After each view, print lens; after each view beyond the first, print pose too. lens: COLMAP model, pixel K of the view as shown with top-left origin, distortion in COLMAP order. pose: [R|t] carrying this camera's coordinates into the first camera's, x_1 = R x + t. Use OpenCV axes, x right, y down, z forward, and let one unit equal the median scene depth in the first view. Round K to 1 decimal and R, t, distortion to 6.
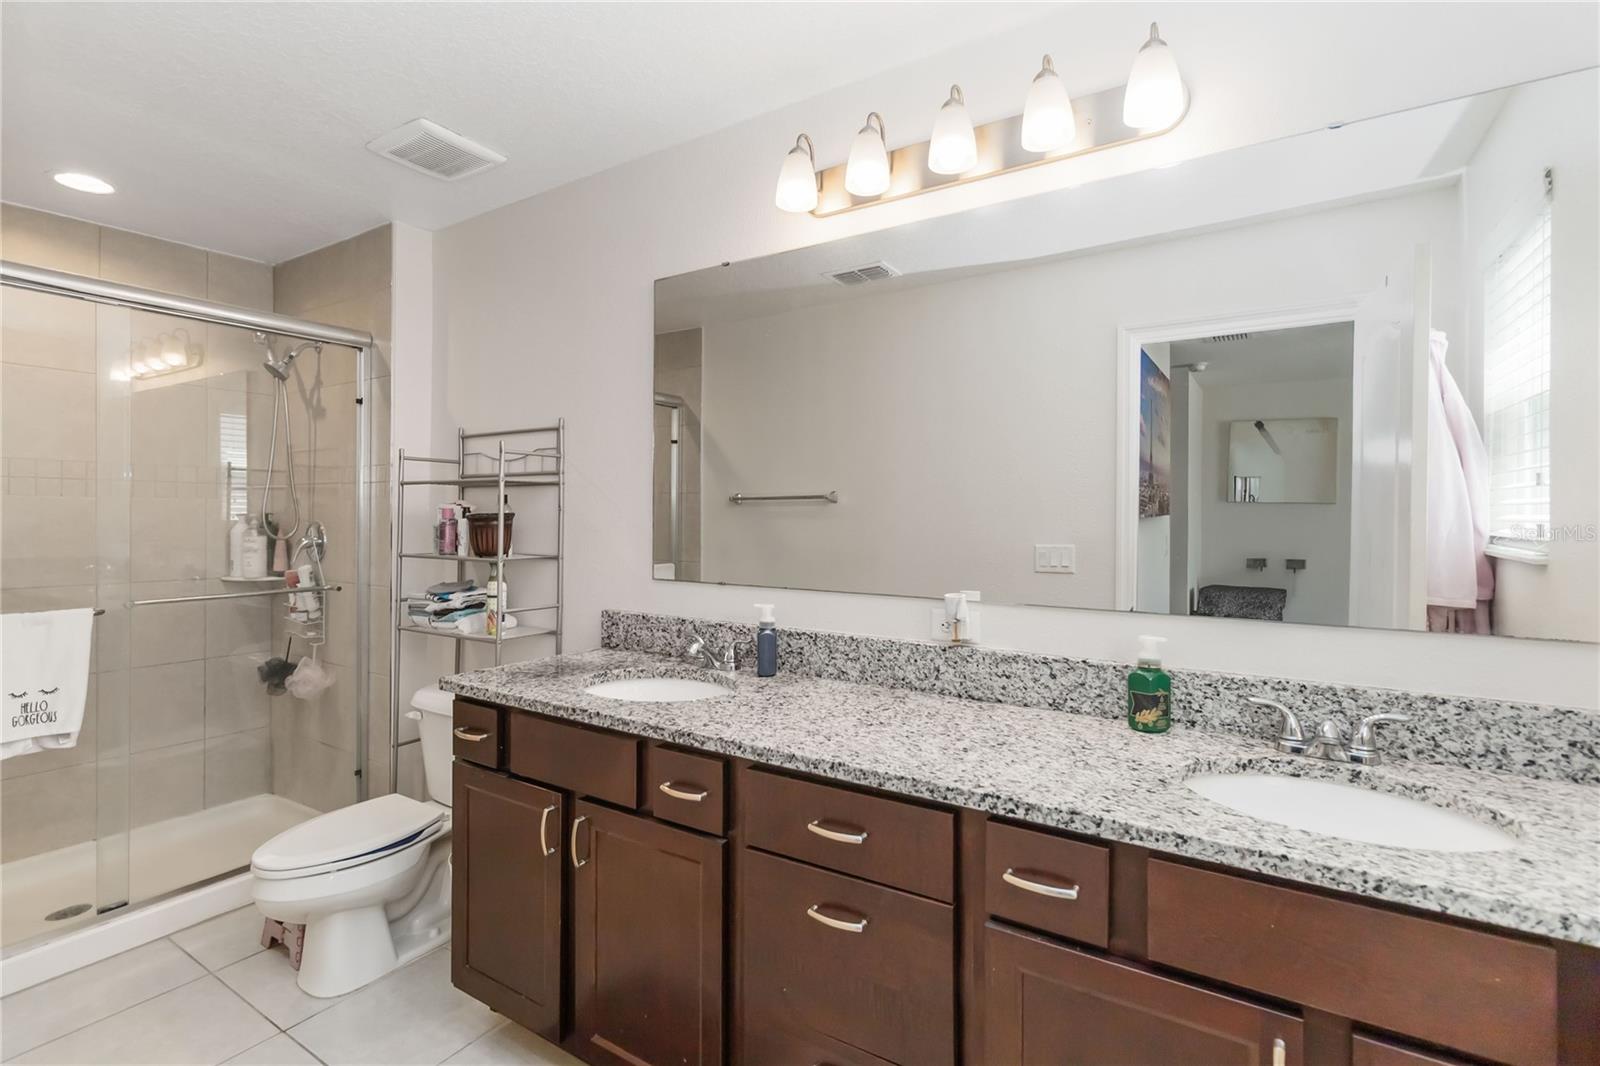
lens RADIAL K [[734.0, 0, 805.5], [0, 734.0, 521.8], [0, 0, 1]] dist [0.003208, -0.000034]
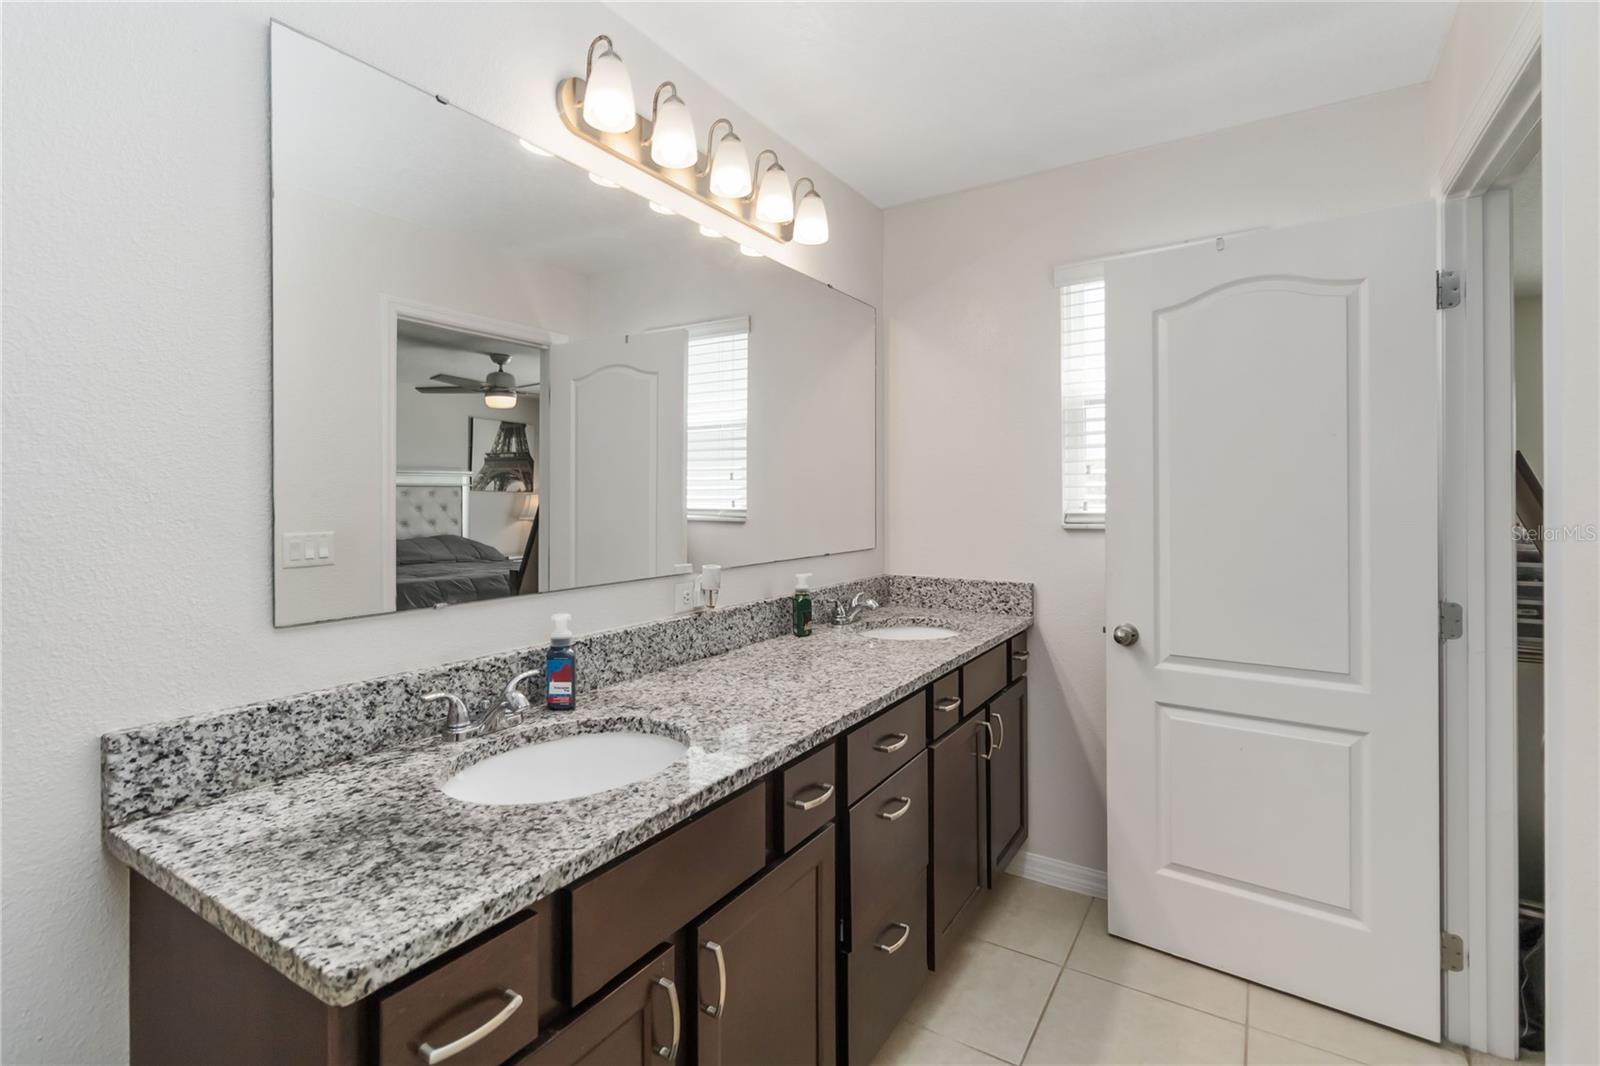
lens RADIAL K [[734.0, 0, 773.2], [0, 734.0, 496.8], [0, 0, 1]] dist [0.003208, -0.000034]
pose [[0.027748, -0.003006, 0.999610, -0.904571], [0.010966, 0.999936, 0.002702, -0.010578], [-0.999555, 0.010887, 0.027779, 0.848951]]
